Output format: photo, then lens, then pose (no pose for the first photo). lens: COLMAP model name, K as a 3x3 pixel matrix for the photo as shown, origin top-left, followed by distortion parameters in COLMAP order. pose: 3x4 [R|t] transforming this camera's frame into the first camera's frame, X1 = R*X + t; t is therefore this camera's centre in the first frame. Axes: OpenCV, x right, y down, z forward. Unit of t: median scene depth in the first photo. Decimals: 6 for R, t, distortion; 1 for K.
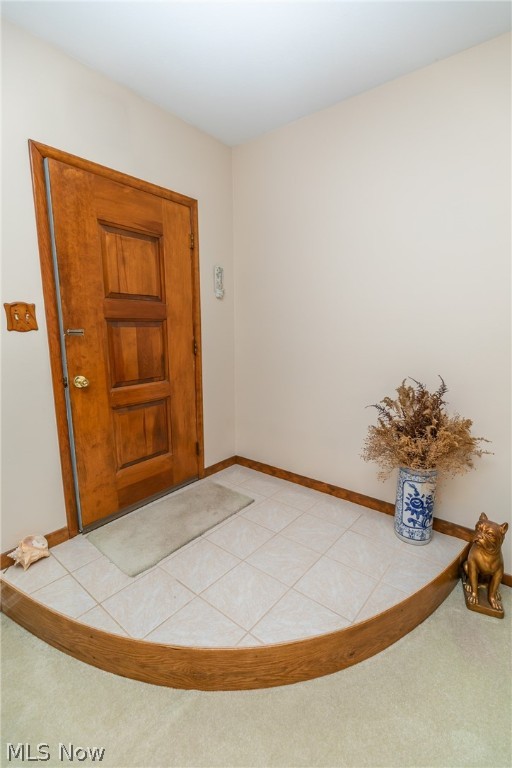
lens RADIAL K [[340.3, 0, 255.8], [0, 340.3, 383.8], [0, 0, 1]] dist [0.005927, 0.000832]
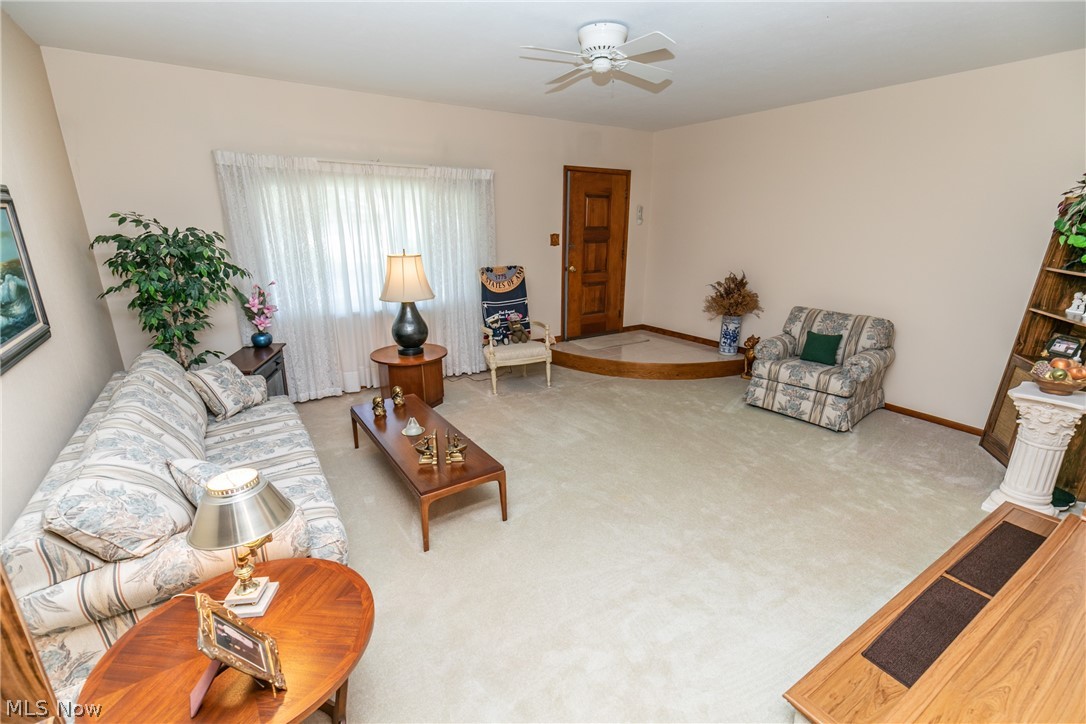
lens RADIAL K [[481.2, 0, 542.8], [0, 481.2, 366.1], [0, 0, 1]] dist [0.005927, 0.000832]
pose [[0.955848, 0.087341, -0.280582, 0.203438], [-0.055640, 0.991329, 0.119041, 0.223021], [0.288546, -0.098173, 0.952420, -1.812679]]
